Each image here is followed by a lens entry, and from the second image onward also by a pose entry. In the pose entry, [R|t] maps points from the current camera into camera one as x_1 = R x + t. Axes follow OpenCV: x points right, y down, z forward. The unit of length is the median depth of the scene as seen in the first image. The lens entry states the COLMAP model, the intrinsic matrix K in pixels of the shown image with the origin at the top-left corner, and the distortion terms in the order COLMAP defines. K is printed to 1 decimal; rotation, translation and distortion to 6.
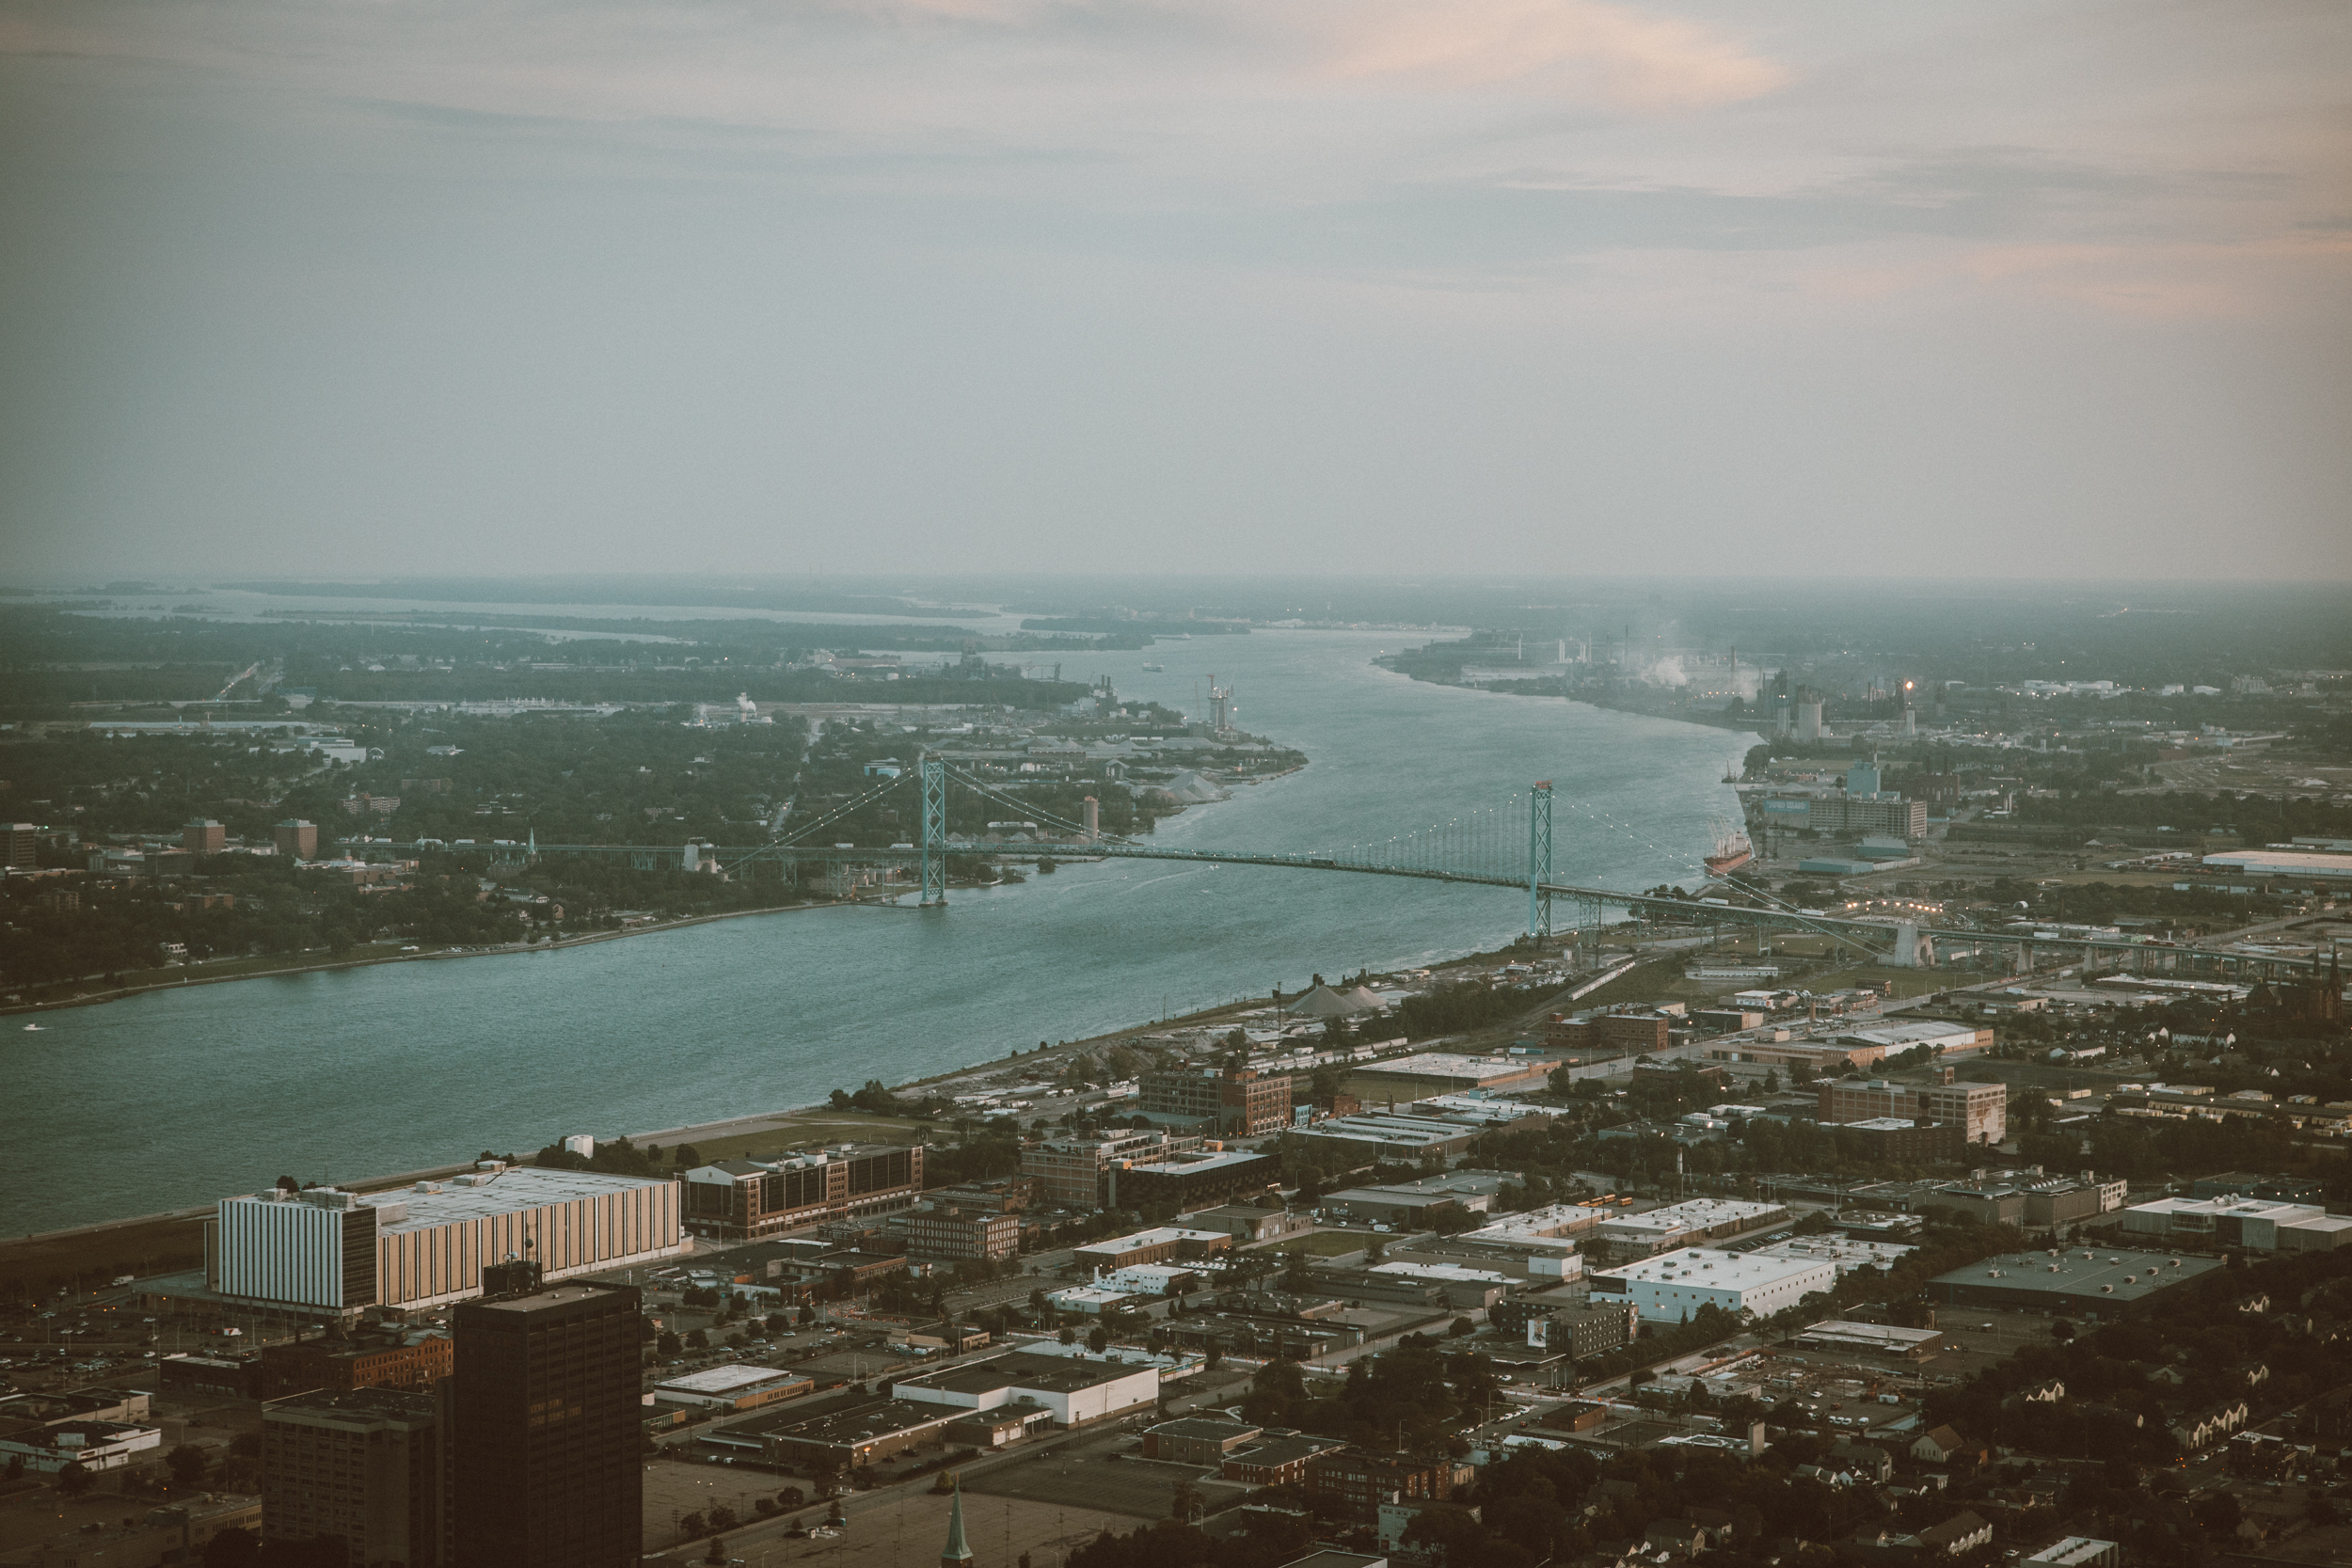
lens RADIAL K [[4588.4, 0, 1176.0], [0, 4588.4, 784.0], [0, 0, 1]] dist [-0.033008, 0.013178]
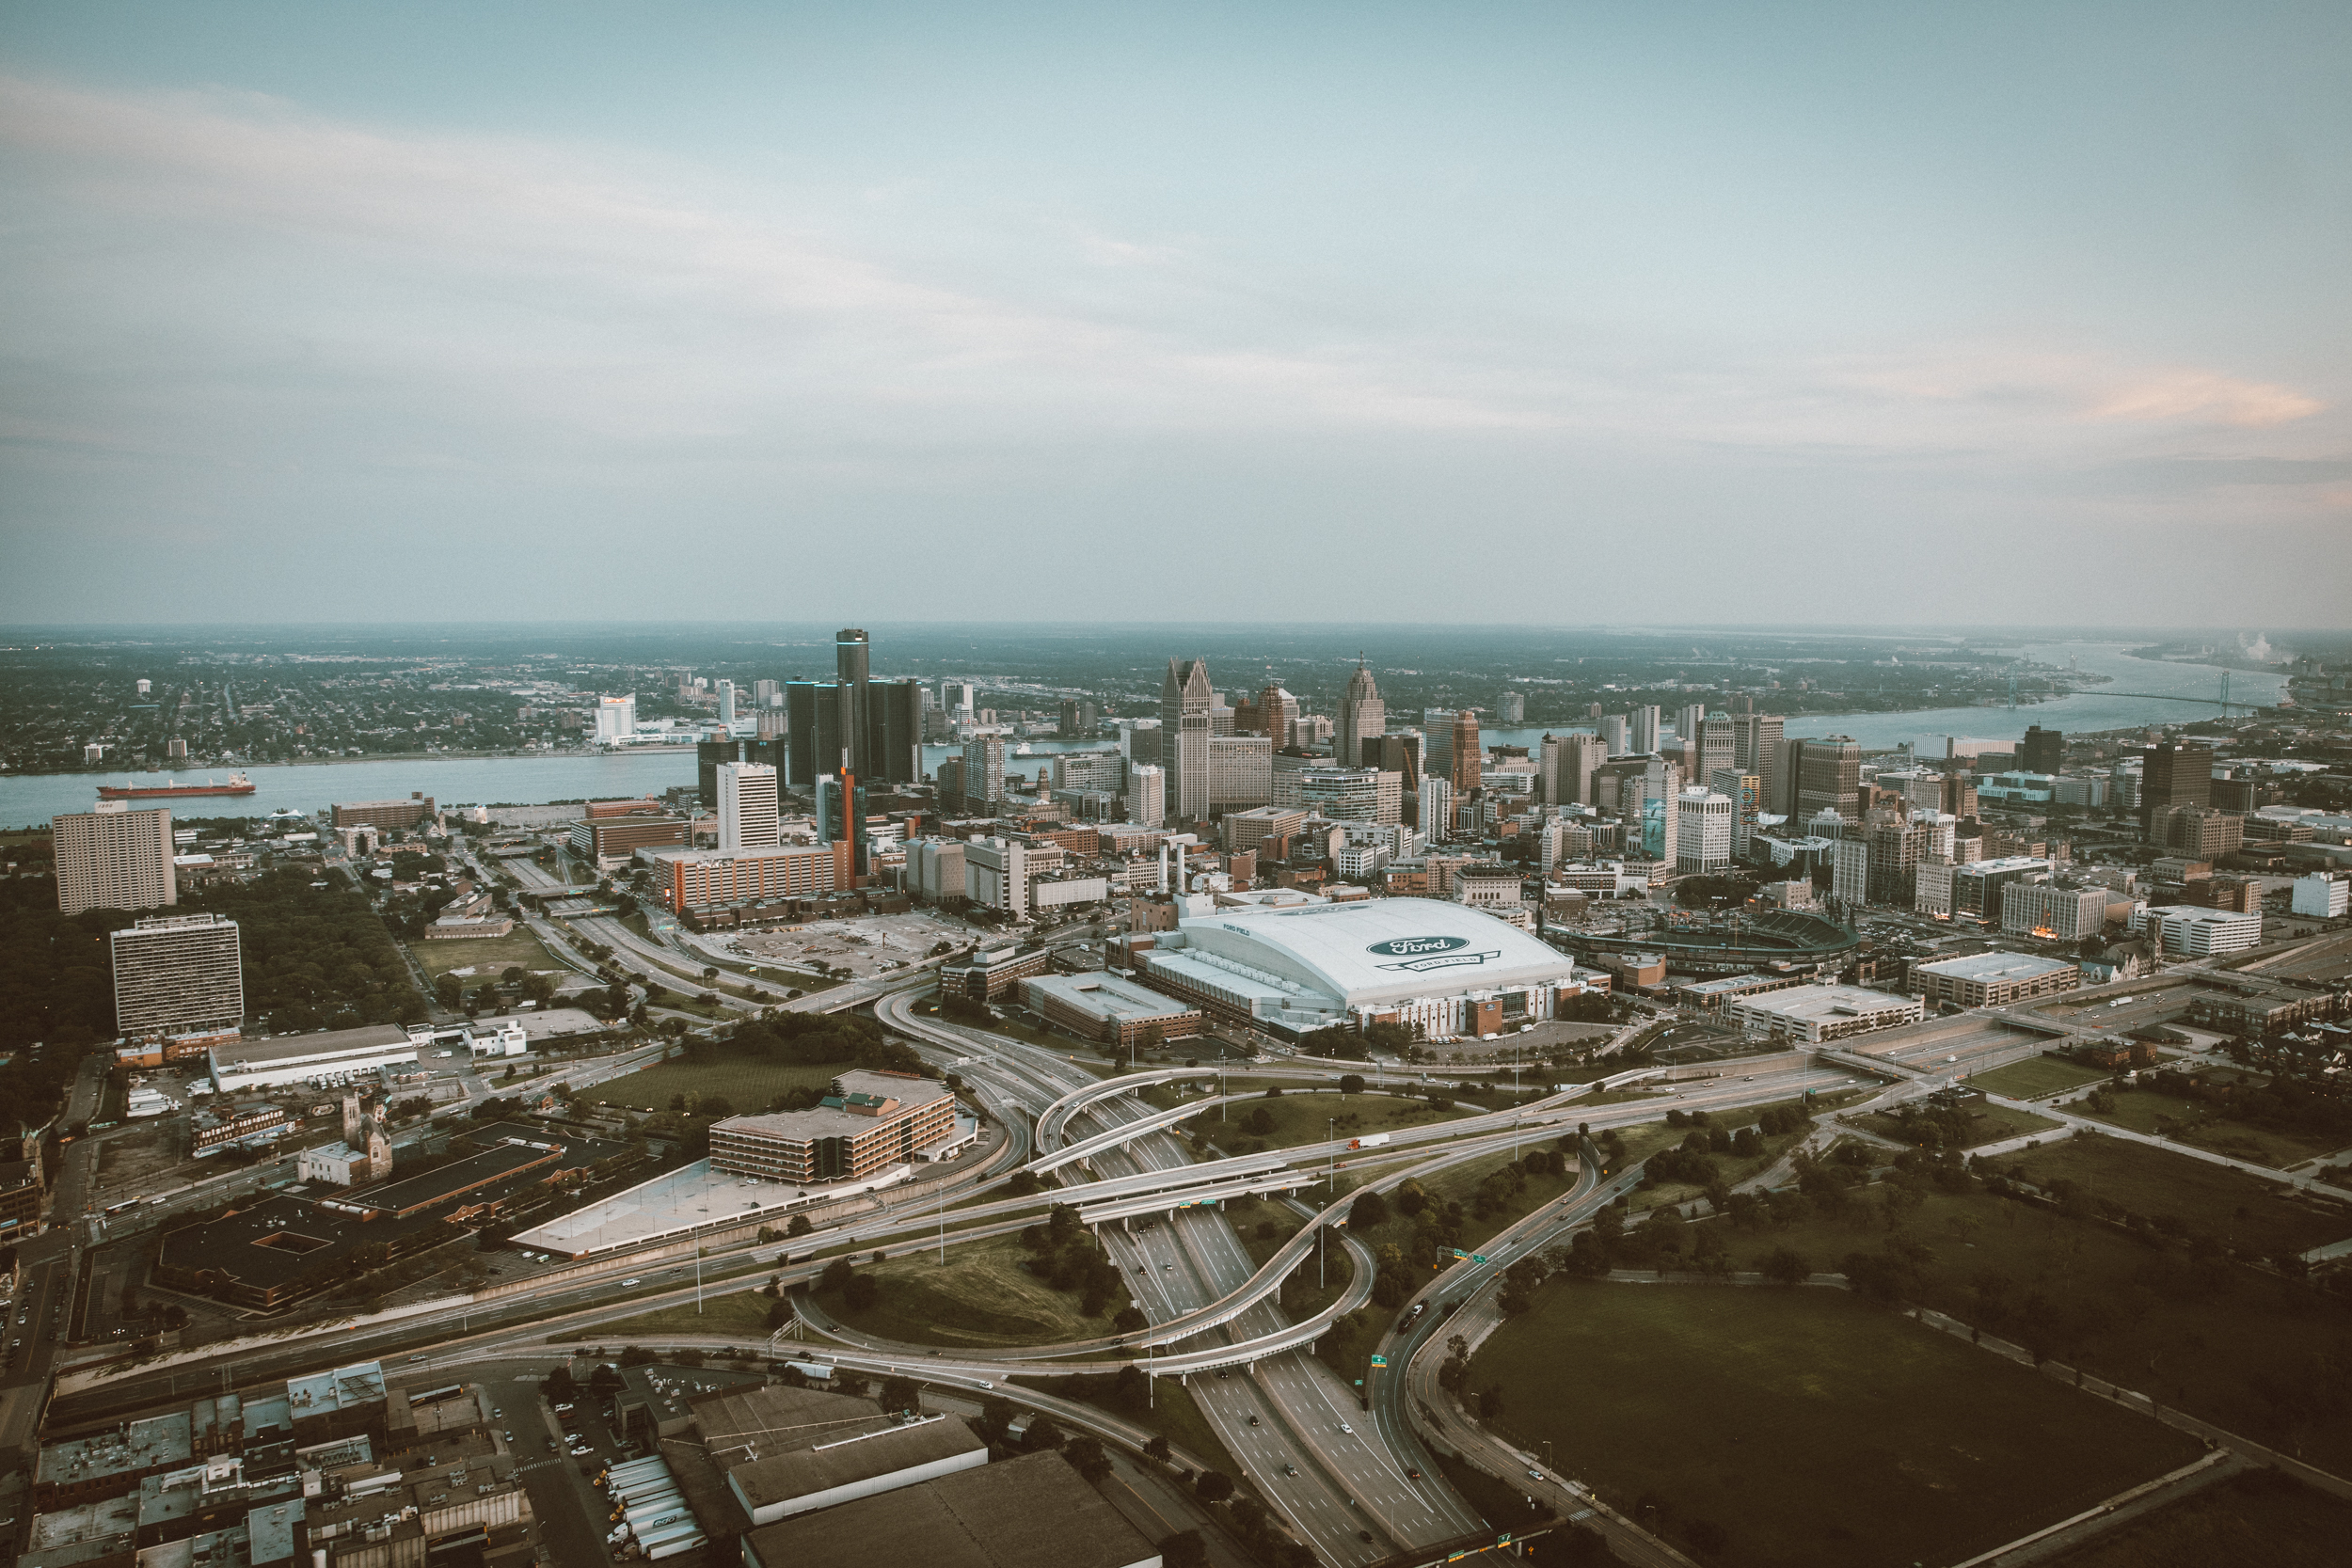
lens RADIAL K [[1725.6, 0, 1238.8], [0, 1725.6, 872.4], [0, 0, 1]] dist [-0.033934, -0.001779]
pose [[0.912505, 0.063270, -0.404142, -0.025367], [-0.022732, 0.994283, 0.104332, 0.012973], [0.408432, -0.086016, 0.908727, -0.162814]]
